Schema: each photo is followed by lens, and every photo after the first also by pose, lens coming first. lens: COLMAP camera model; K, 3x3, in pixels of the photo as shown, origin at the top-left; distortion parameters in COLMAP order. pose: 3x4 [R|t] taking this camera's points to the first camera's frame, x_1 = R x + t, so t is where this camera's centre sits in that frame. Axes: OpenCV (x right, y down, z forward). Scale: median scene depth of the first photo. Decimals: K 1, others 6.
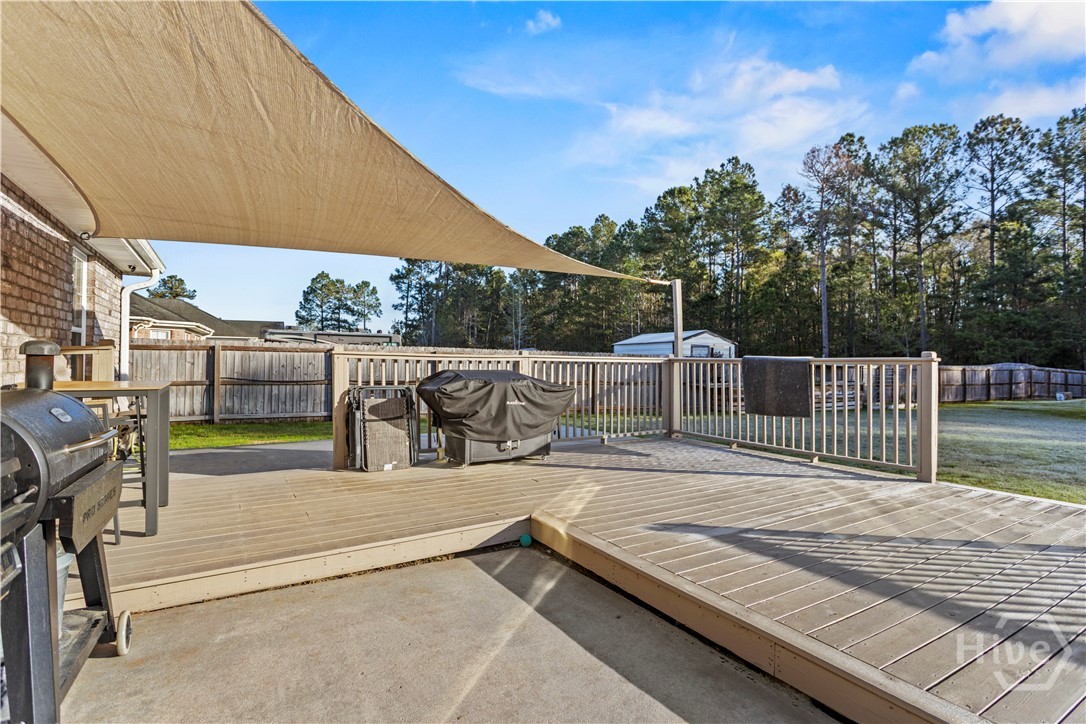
lens RADIAL K [[530.2, 0, 545.5], [0, 530.2, 350.8], [0, 0, 1]] dist [-0.002026, 0.001295]
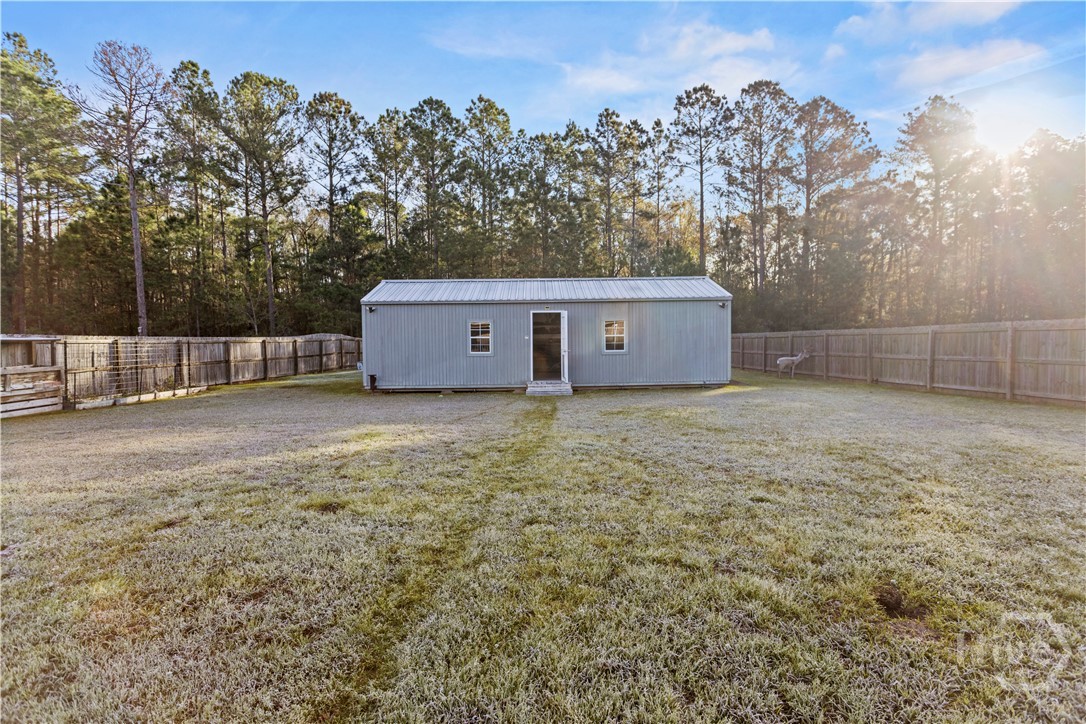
lens RADIAL K [[530.2, 0, 545.5], [0, 530.2, 350.8], [0, 0, 1]] dist [-0.002026, 0.001295]
pose [[0.524091, -0.039473, 0.850747, 0.189267], [-0.000415, 0.998913, 0.046603, 0.006572], [-0.851662, -0.024778, 0.523505, 0.108371]]
